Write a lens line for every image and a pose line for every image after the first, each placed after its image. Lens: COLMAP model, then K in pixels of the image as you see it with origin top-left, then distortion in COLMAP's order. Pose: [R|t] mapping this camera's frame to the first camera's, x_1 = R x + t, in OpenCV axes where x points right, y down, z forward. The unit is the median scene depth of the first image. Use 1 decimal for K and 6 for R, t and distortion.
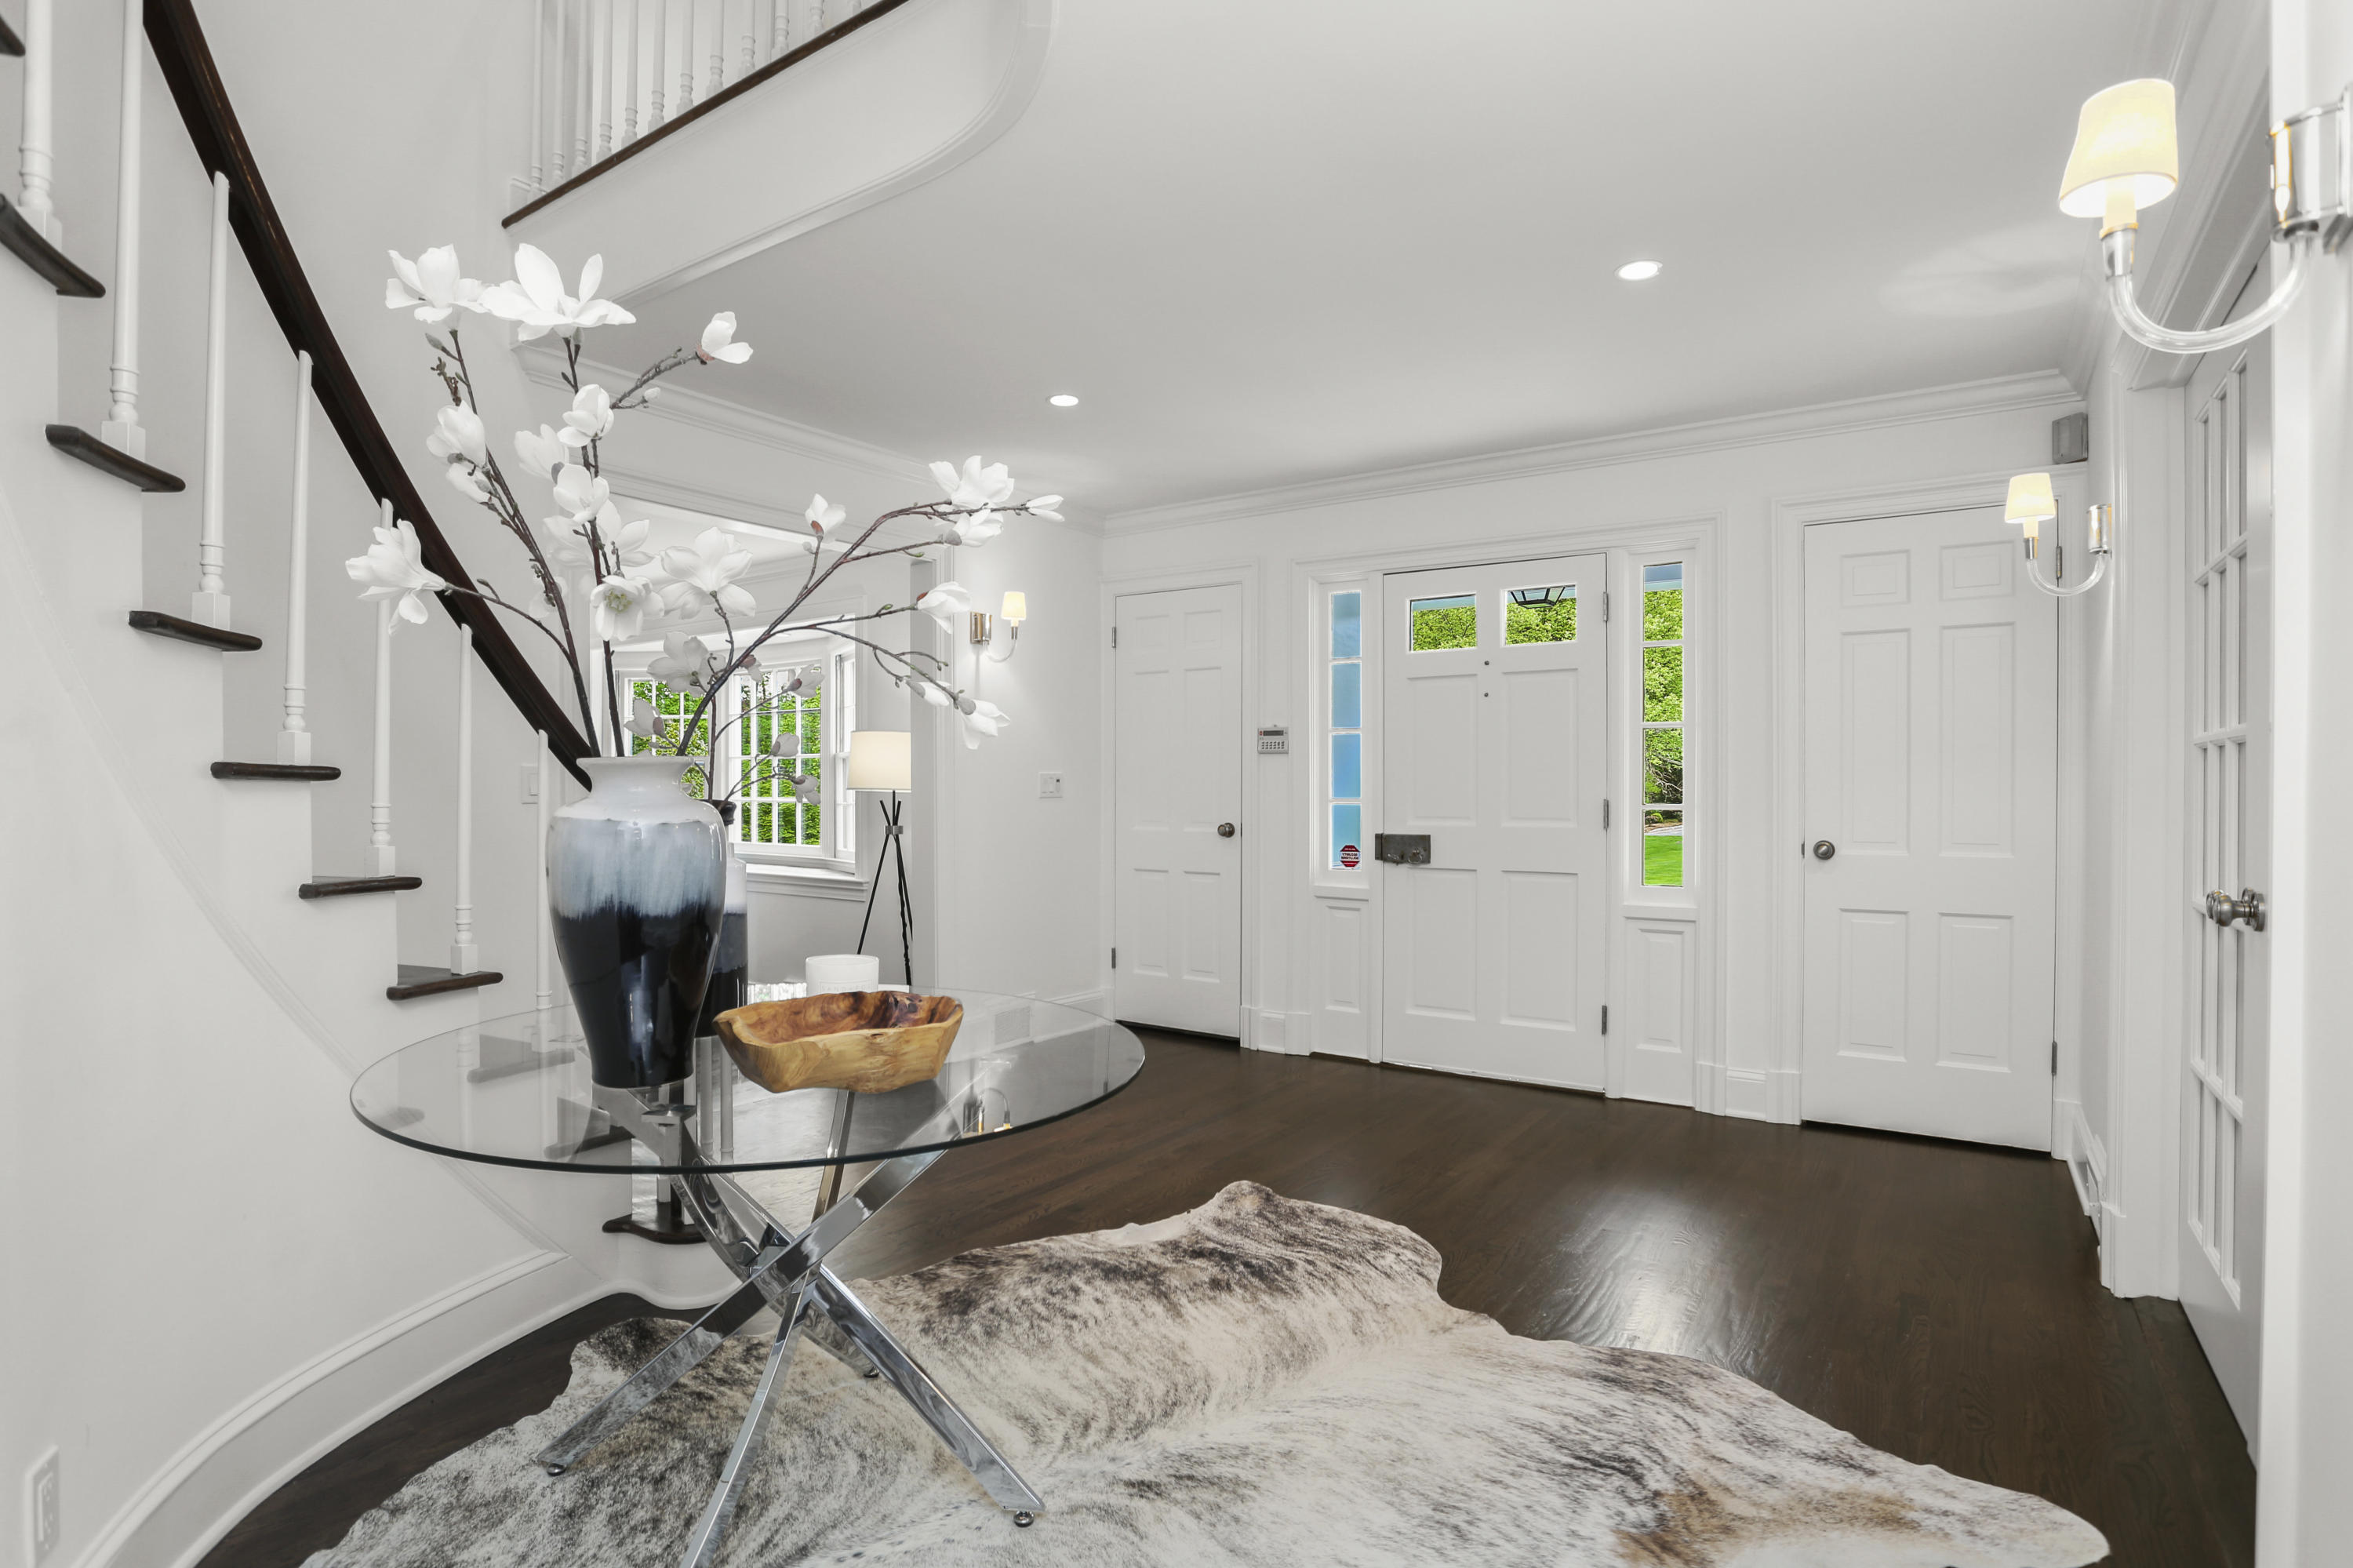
lens RADIAL K [[1166.2, 0, 1160.4], [0, 1166.2, 787.3], [0, 0, 1]] dist [-0.063419, 0.031856]
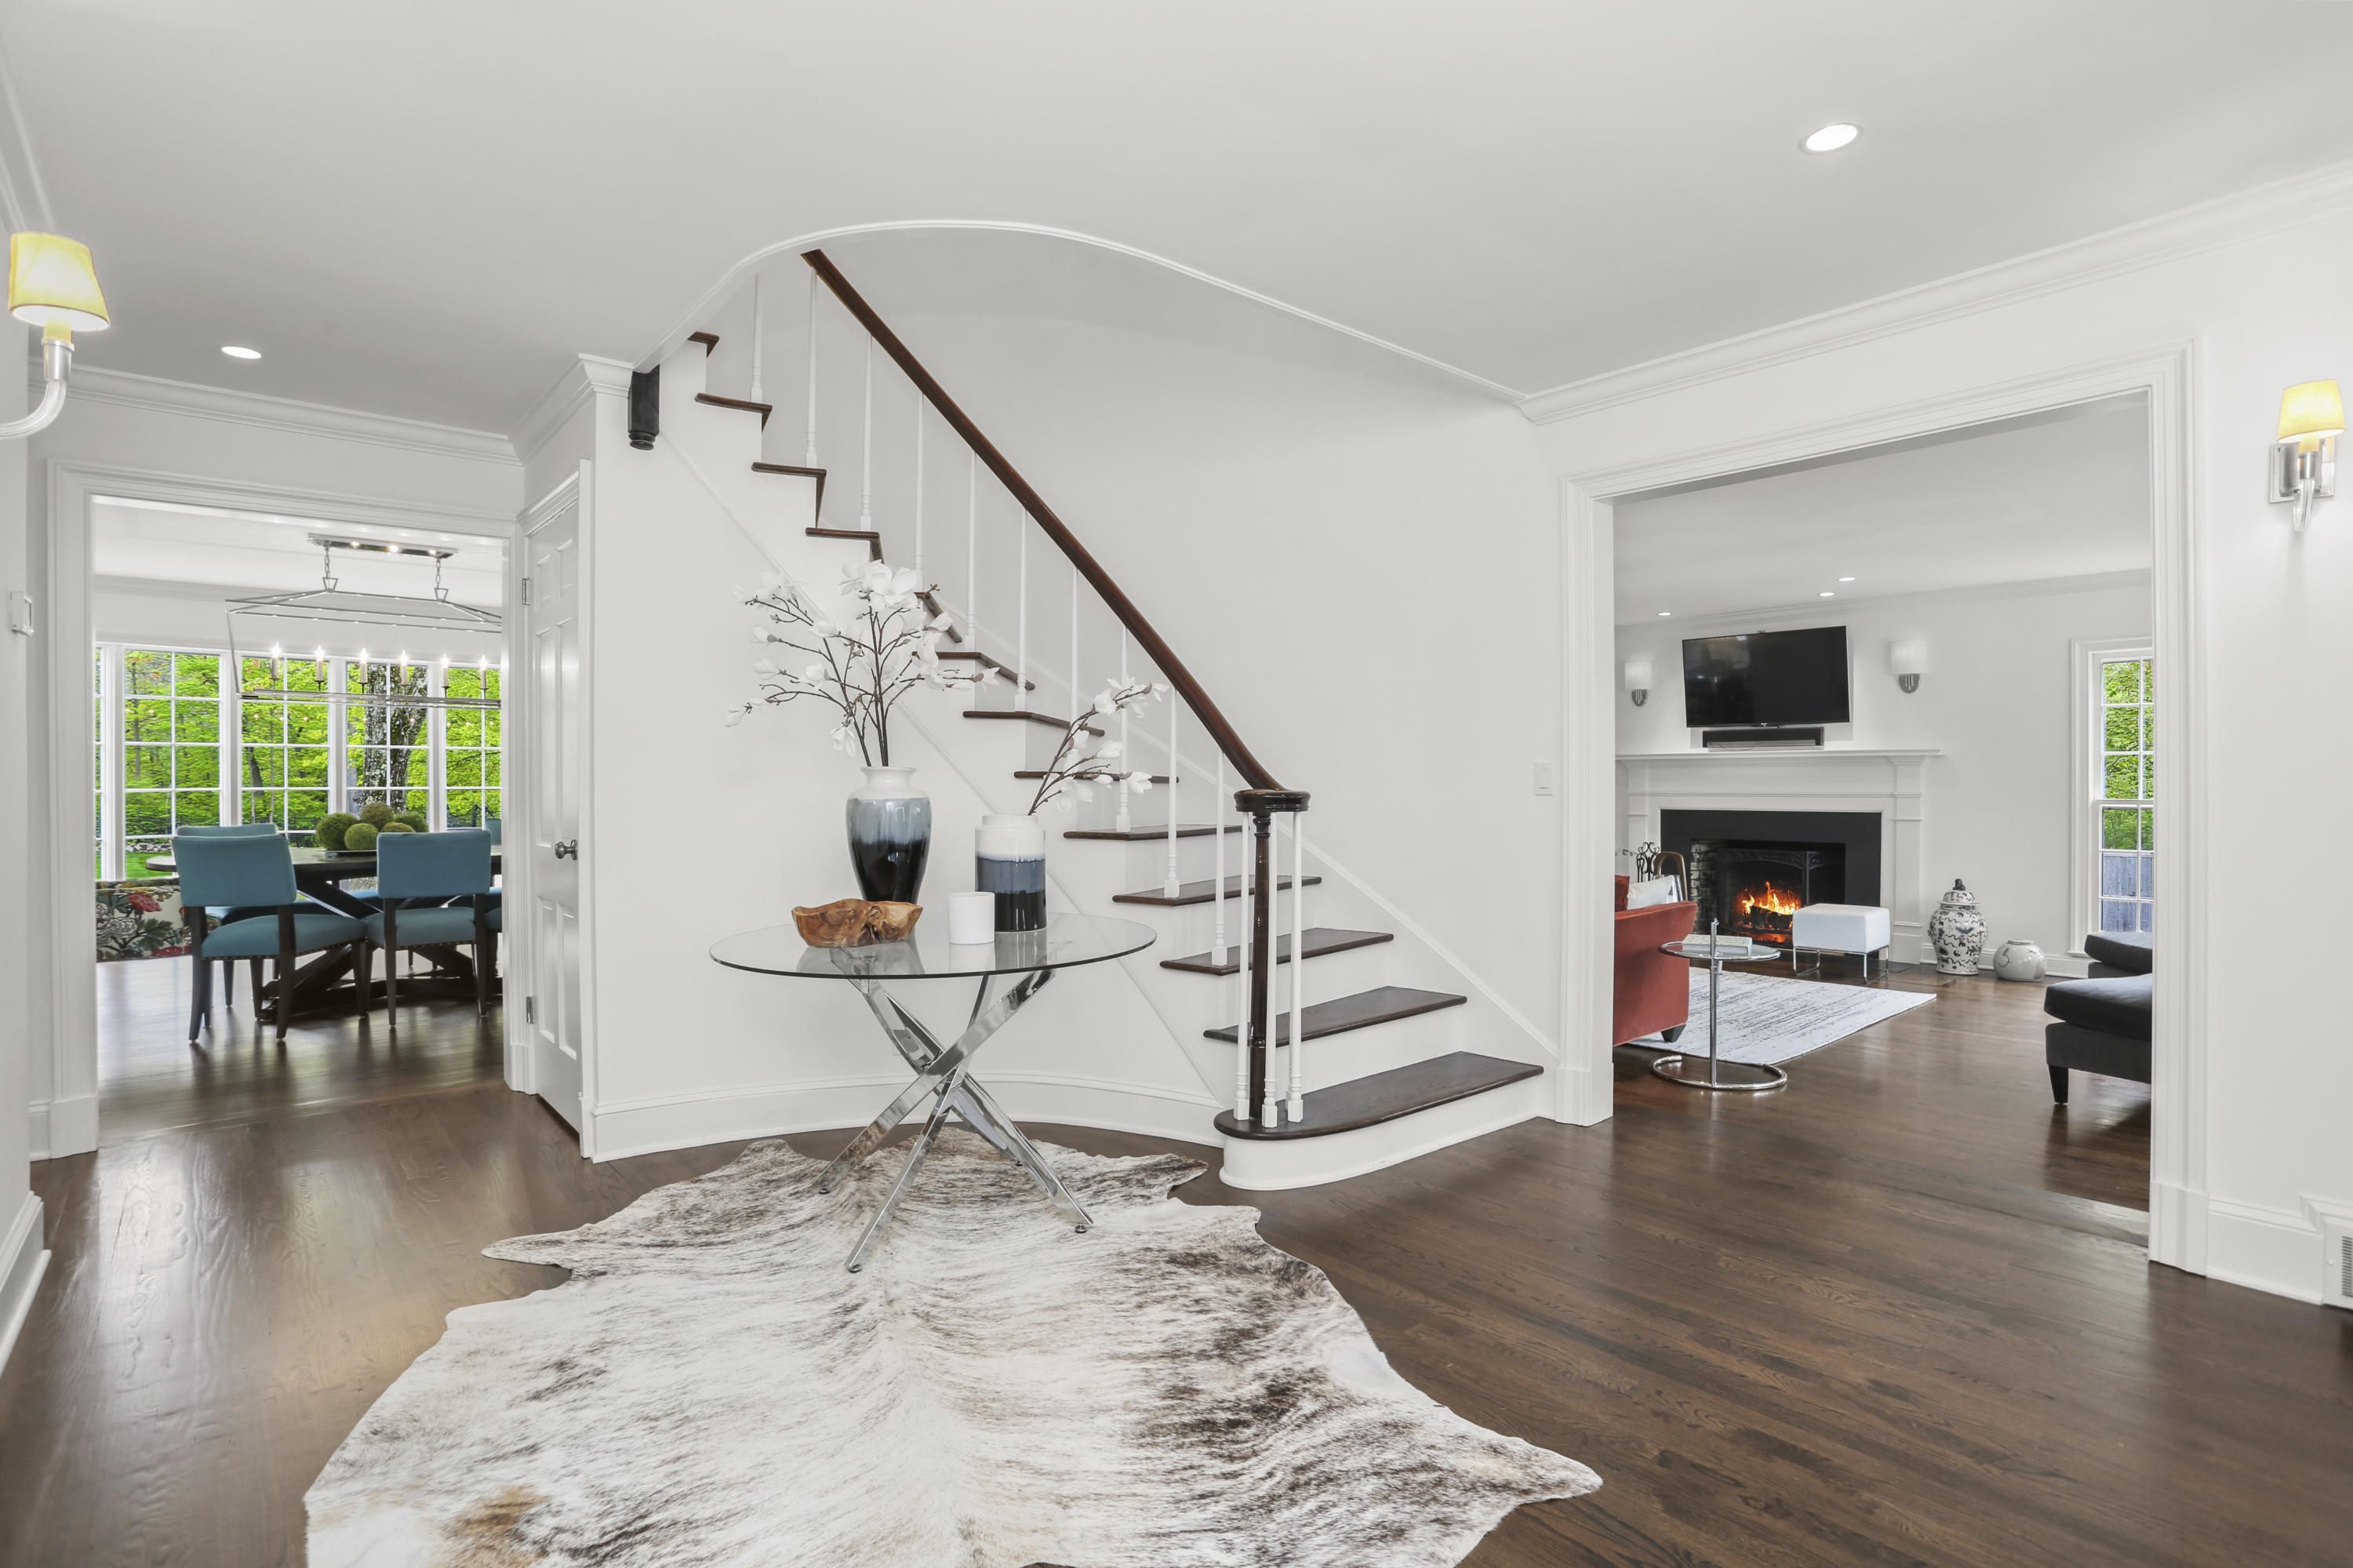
lens RADIAL K [[1166.2, 0, 1160.4], [0, 1166.2, 787.3], [0, 0, 1]] dist [-0.063419, 0.031856]
pose [[-0.260411, -0.002417, -0.965495, 0.855152], [0.007253, 0.999964, -0.004459, 0.016359], [0.965471, -0.008164, -0.260384, 1.242332]]
